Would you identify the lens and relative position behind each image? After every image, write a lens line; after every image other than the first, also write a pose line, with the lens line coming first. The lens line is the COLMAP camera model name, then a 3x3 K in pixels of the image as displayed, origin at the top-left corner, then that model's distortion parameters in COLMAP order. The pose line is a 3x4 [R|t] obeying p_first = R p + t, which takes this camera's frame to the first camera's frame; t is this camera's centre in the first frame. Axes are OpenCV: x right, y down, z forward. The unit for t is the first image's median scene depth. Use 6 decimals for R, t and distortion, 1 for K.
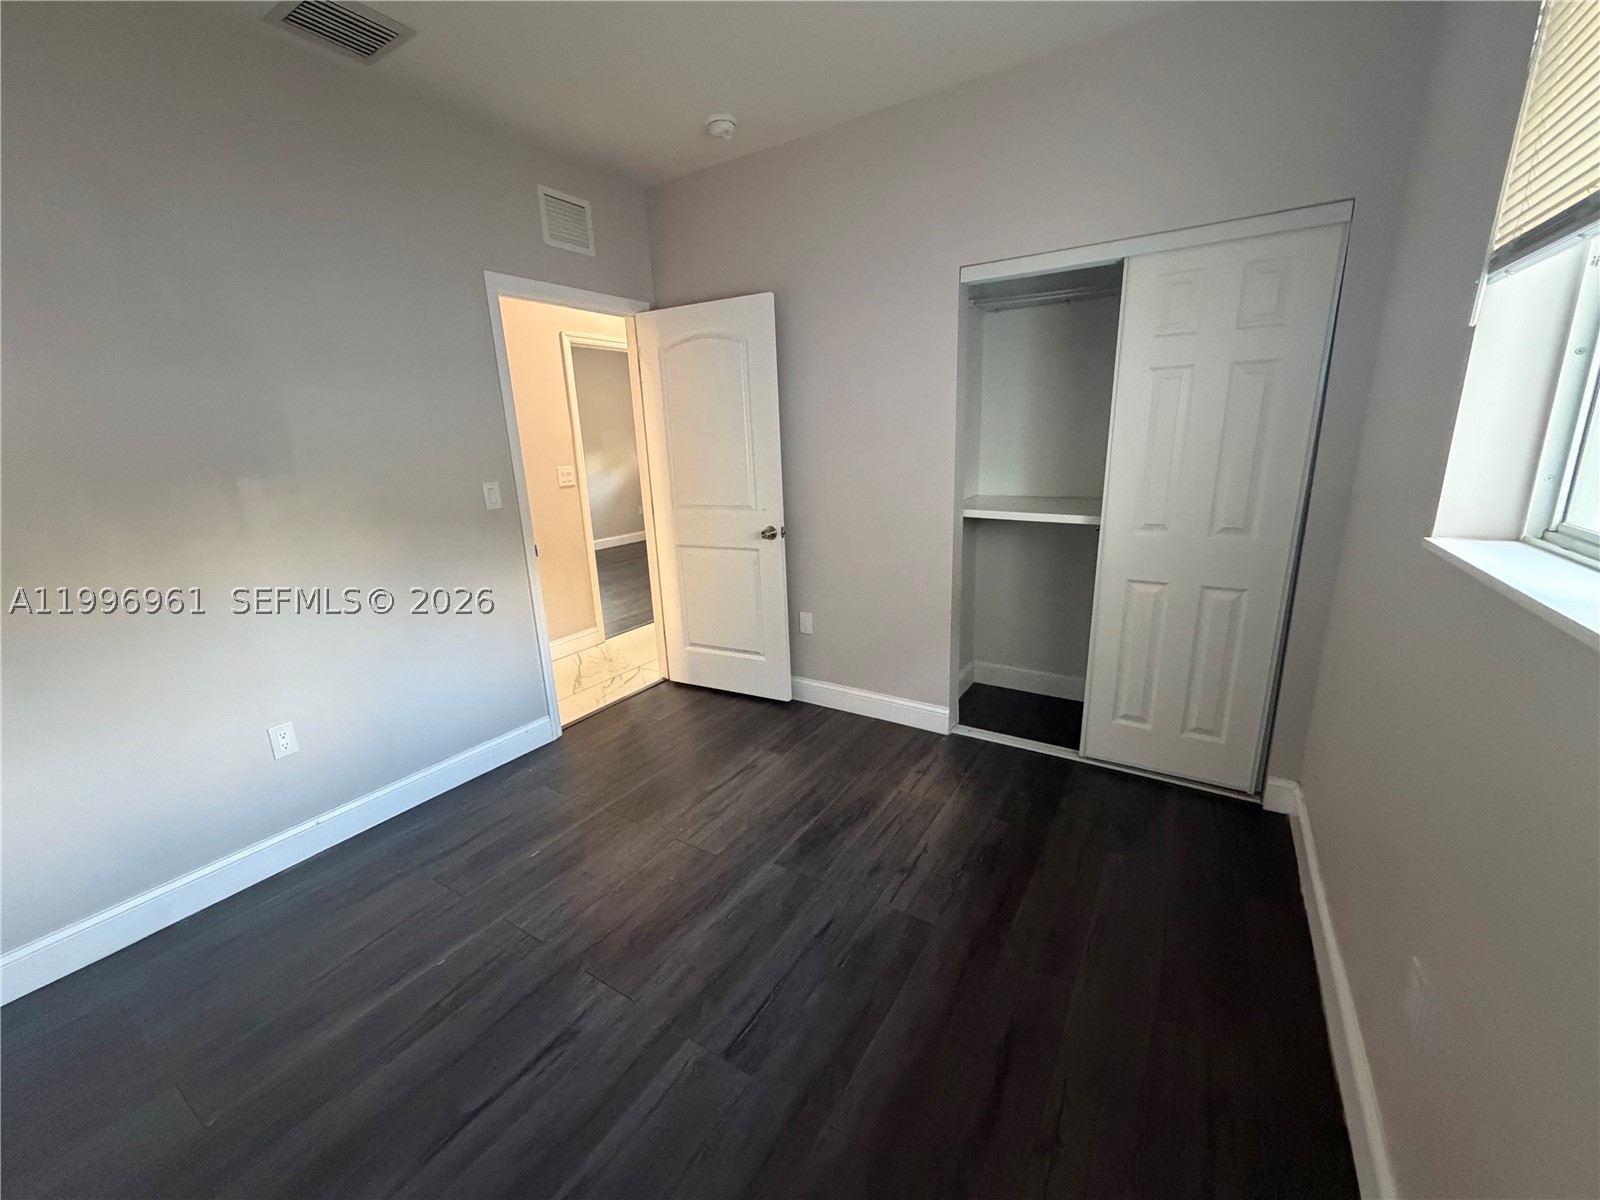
lens RADIAL K [[644.3, 0, 803.9], [0, 644.3, 613.9], [0, 0, 1]] dist [-0.003207, 0.001257]
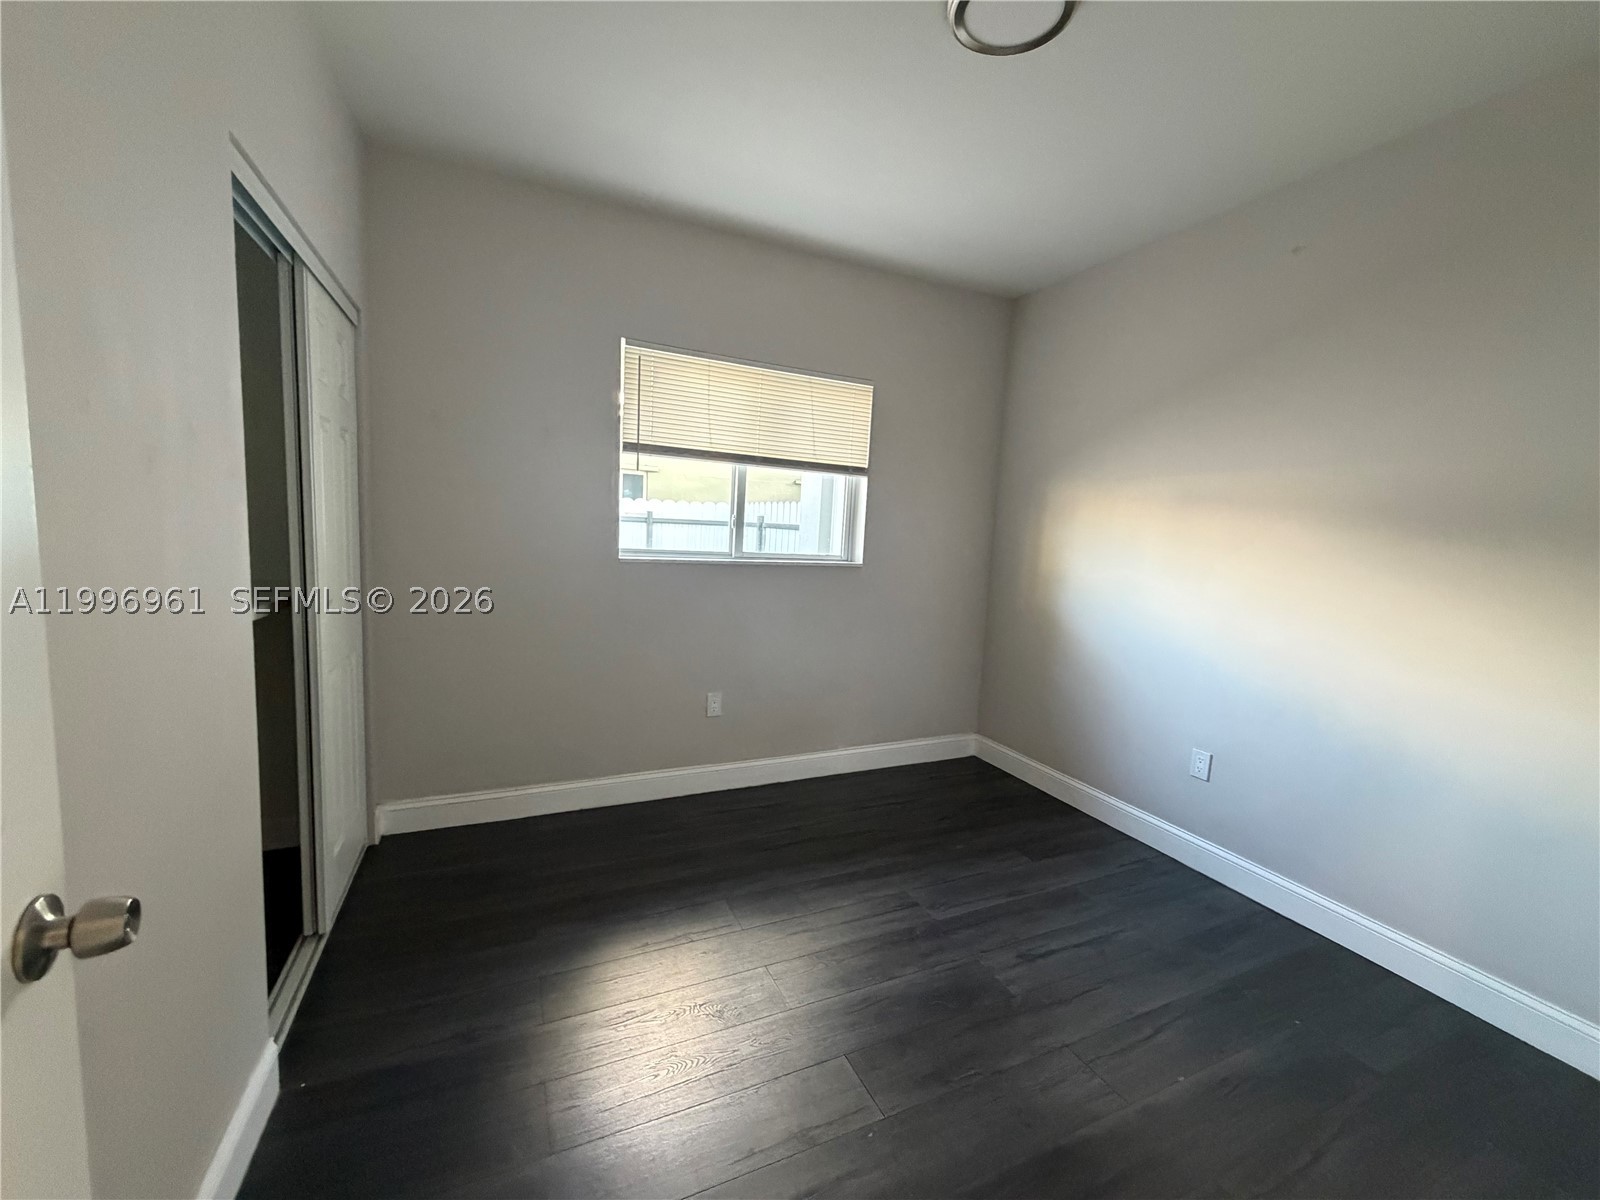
lens RADIAL K [[644.3, 0, 795.0], [0, 644.3, 599.2], [0, 0, 1]] dist [-0.003207, 0.001257]
pose [[-0.844779, -0.069934, 0.530526, -0.643683], [0.103221, 0.951507, 0.289791, -0.494579], [-0.525066, 0.299571, -0.796595, 2.166840]]
